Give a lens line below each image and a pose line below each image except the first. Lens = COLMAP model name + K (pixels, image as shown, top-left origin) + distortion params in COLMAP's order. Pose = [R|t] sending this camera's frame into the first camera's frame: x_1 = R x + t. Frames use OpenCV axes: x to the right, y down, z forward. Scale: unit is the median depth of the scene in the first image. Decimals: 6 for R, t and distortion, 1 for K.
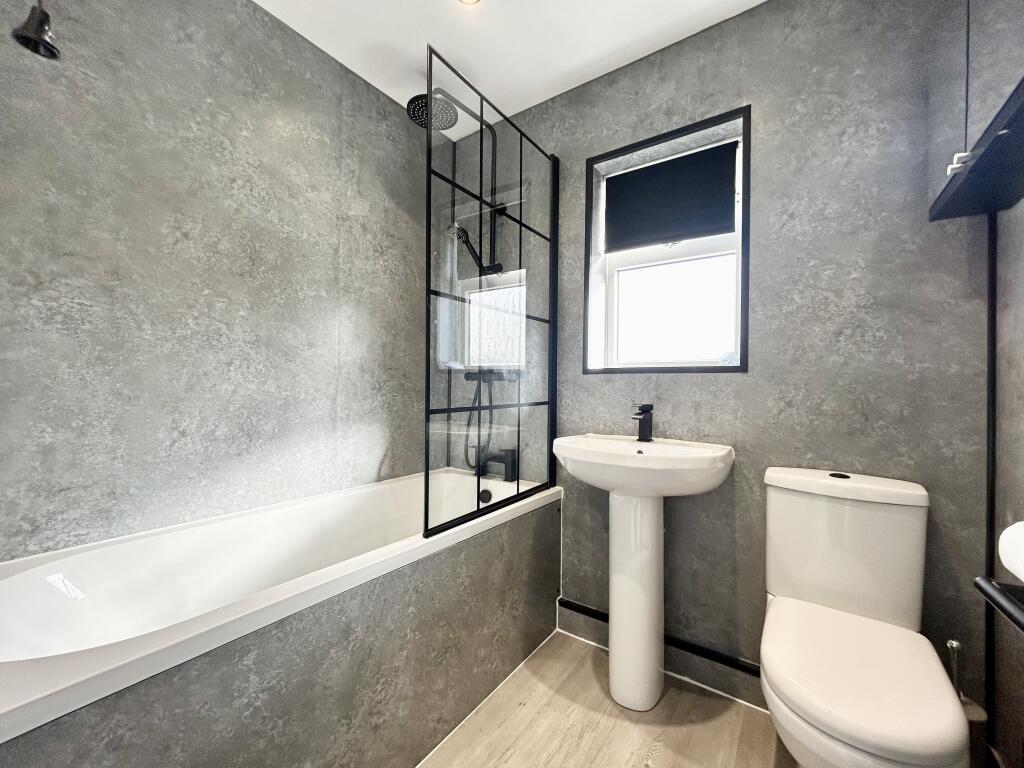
lens RADIAL K [[412.5, 0, 512.2], [0, 412.5, 385.7], [0, 0, 1]] dist [0.002011, 0.000783]
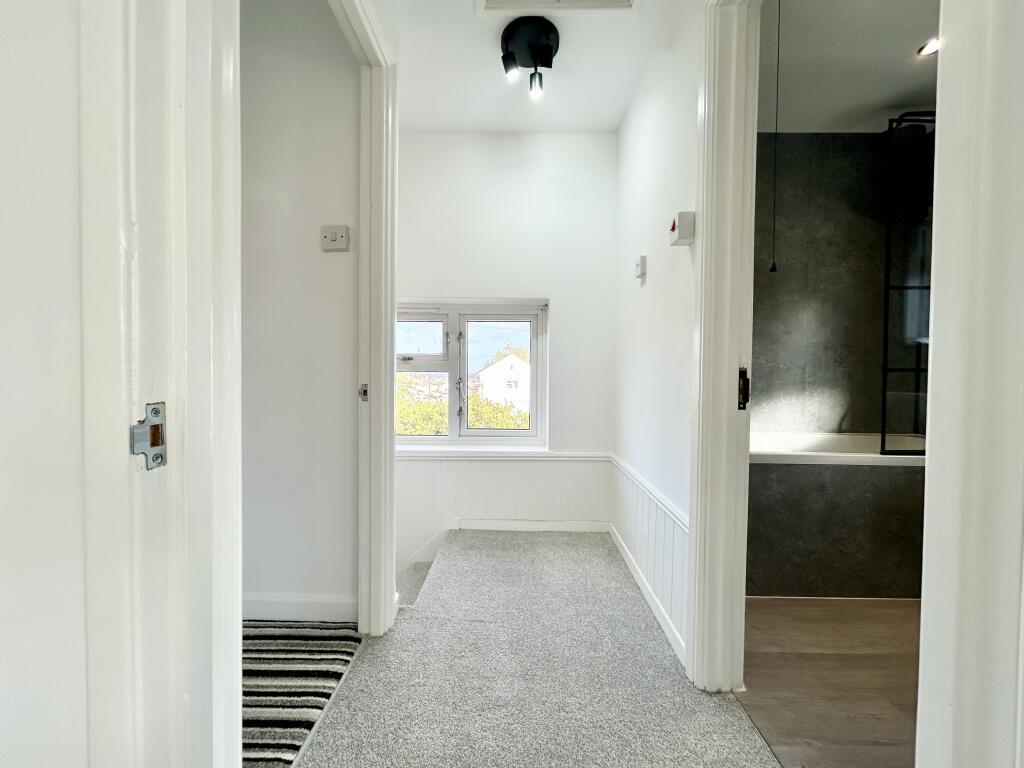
lens RADIAL K [[412.5, 0, 509.9], [0, 412.5, 385.2], [0, 0, 1]] dist [0.002011, 0.000783]
pose [[0.566237, 0.011569, -0.824162, 0.179809], [-0.001619, 0.999915, 0.012923, 0.071407], [0.824241, -0.005983, 0.566207, -0.665971]]
